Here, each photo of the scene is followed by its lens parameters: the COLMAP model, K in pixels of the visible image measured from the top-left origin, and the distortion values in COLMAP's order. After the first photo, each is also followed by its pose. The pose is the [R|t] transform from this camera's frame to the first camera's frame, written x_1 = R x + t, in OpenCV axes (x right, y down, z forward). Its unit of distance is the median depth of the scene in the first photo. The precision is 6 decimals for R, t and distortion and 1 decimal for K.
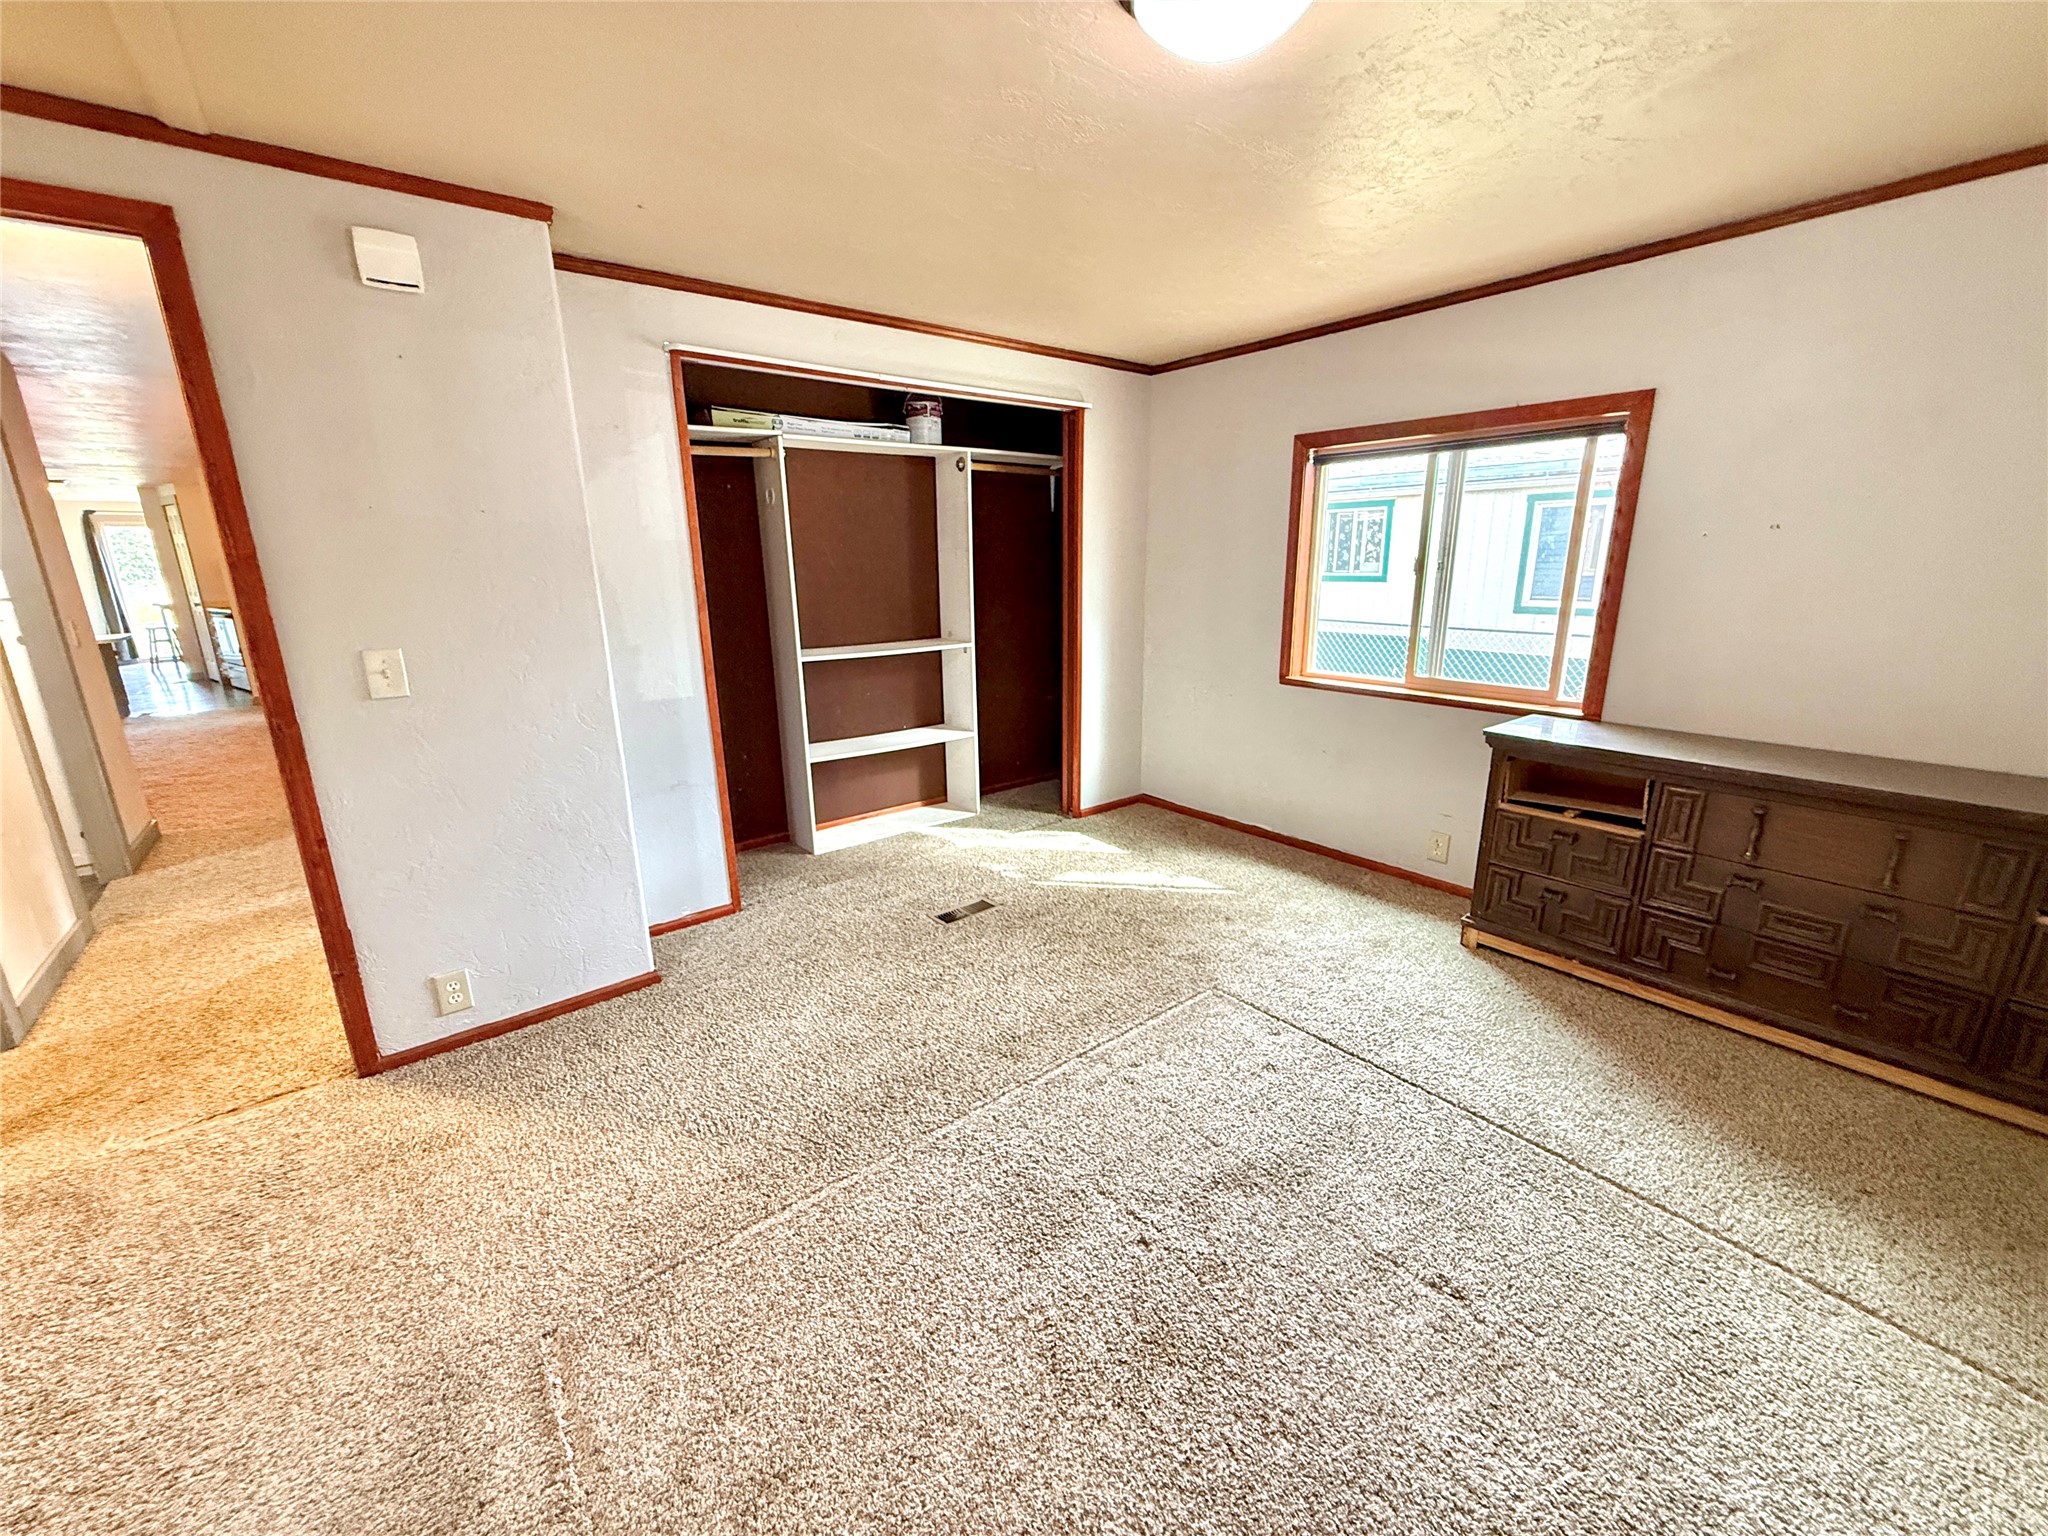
lens RADIAL K [[836.3, 0, 1018.3], [0, 836.3, 777.9], [0, 0, 1]] dist [0.032538, -0.000368]
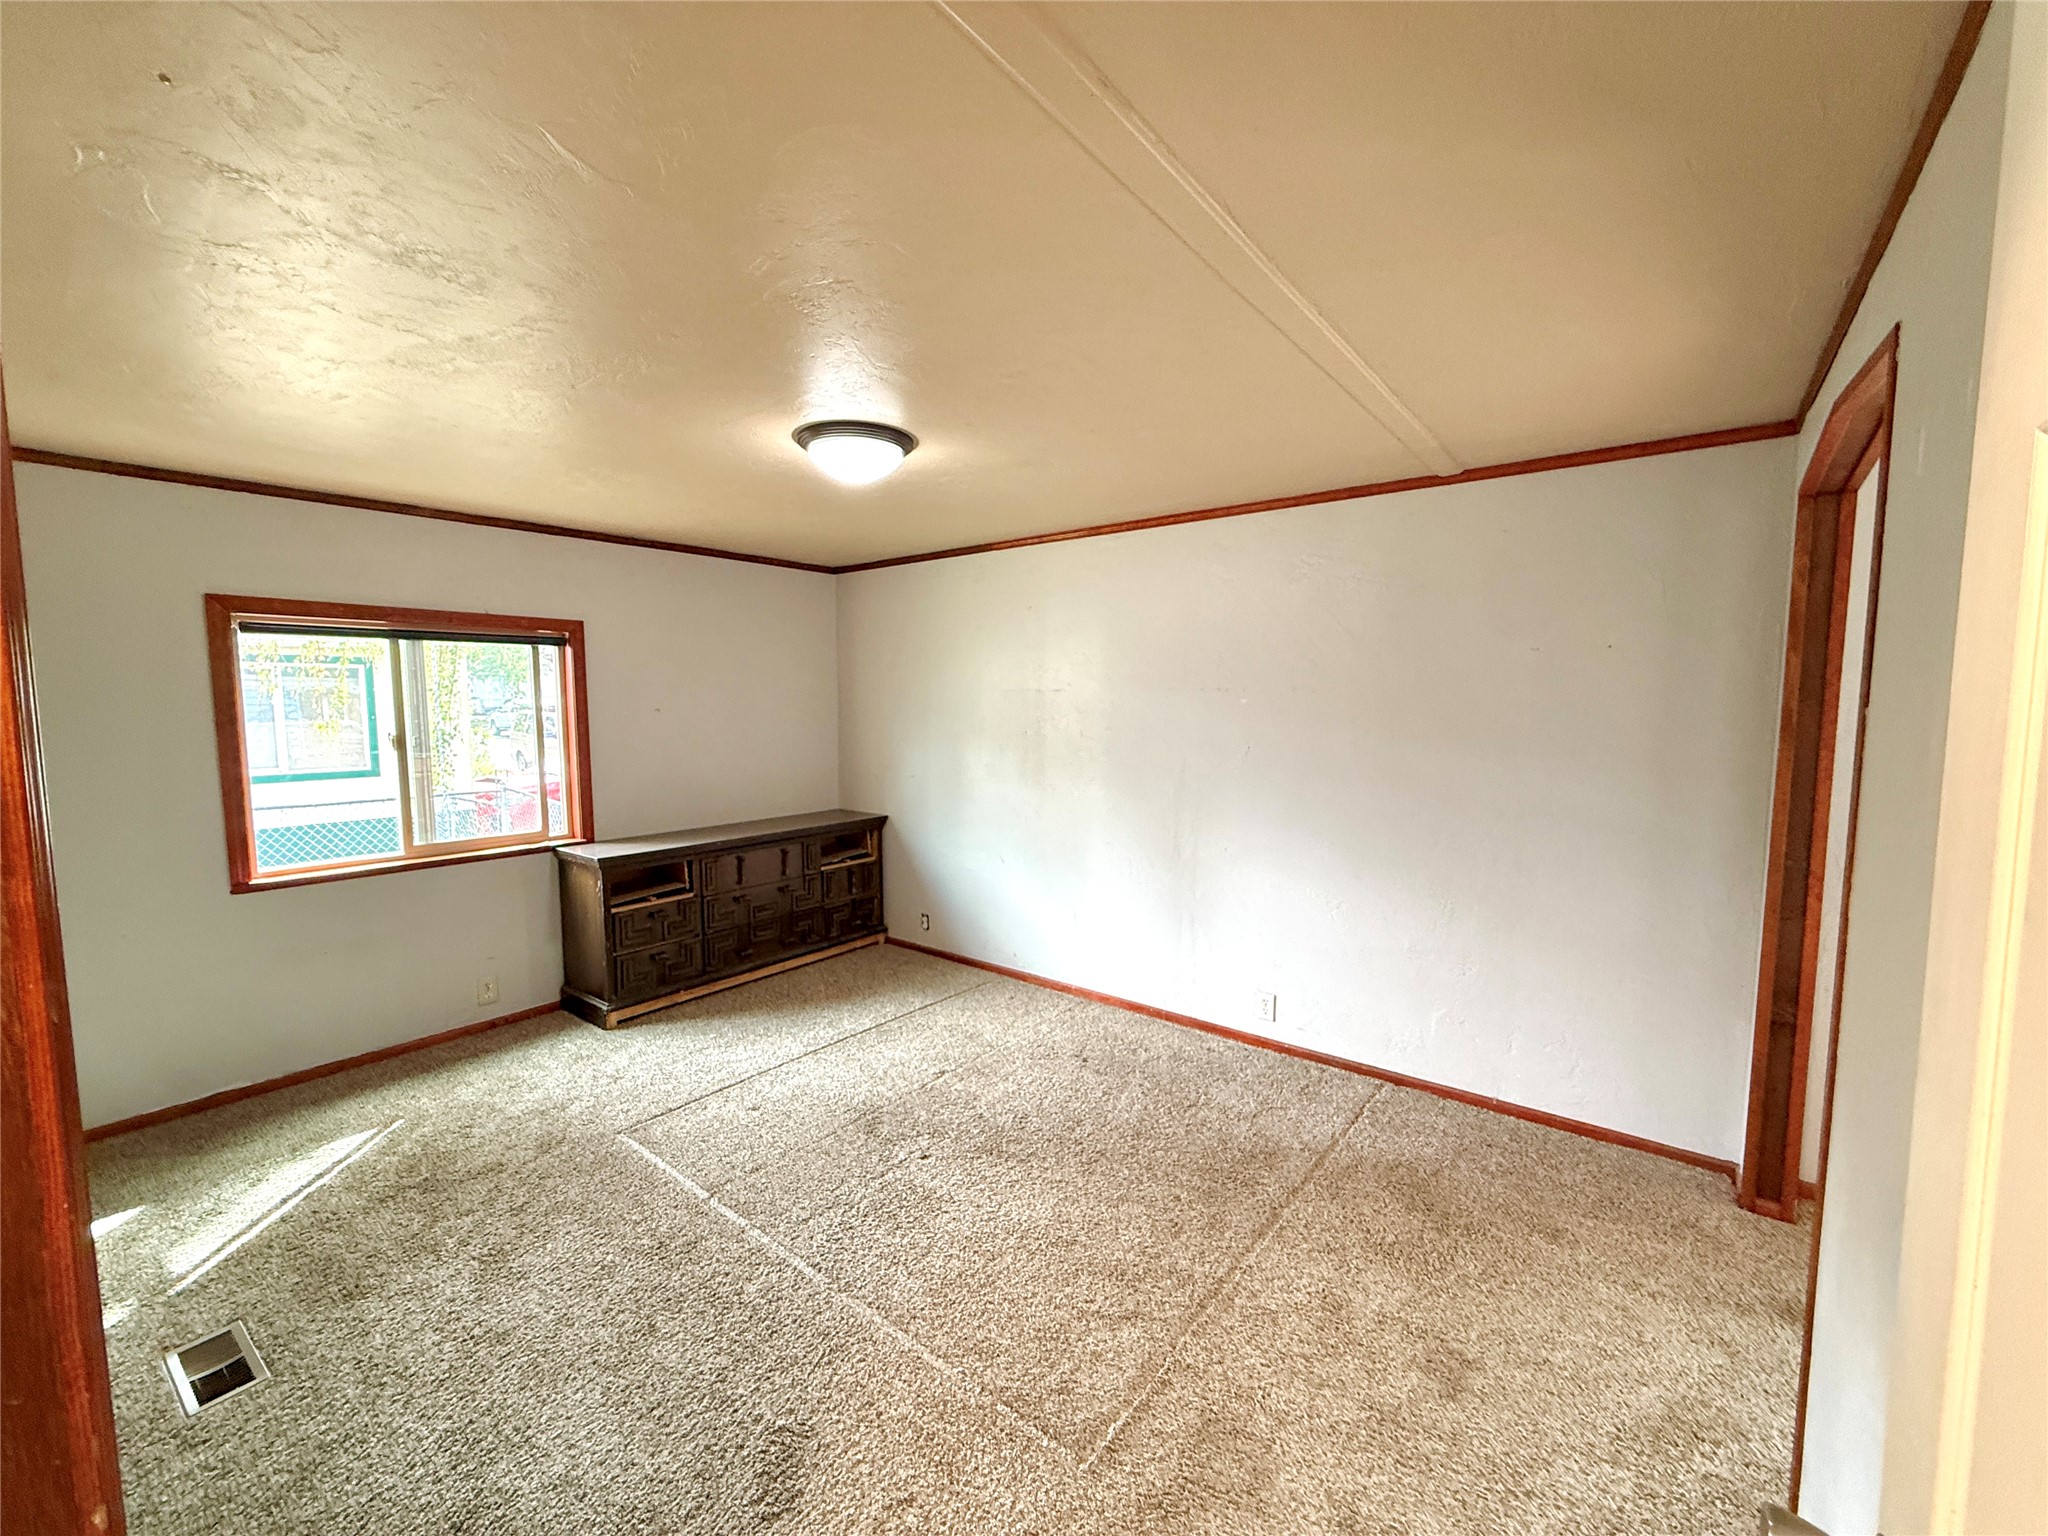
lens RADIAL K [[836.3, 0, 1030.5], [0, 836.3, 779.3], [0, 0, 1]] dist [0.032538, -0.000368]
pose [[-0.221243, -0.085802, 0.971437, -0.812148], [0.264486, 0.953509, 0.144454, -0.174951], [-0.938669, 0.288891, -0.188264, 0.552862]]
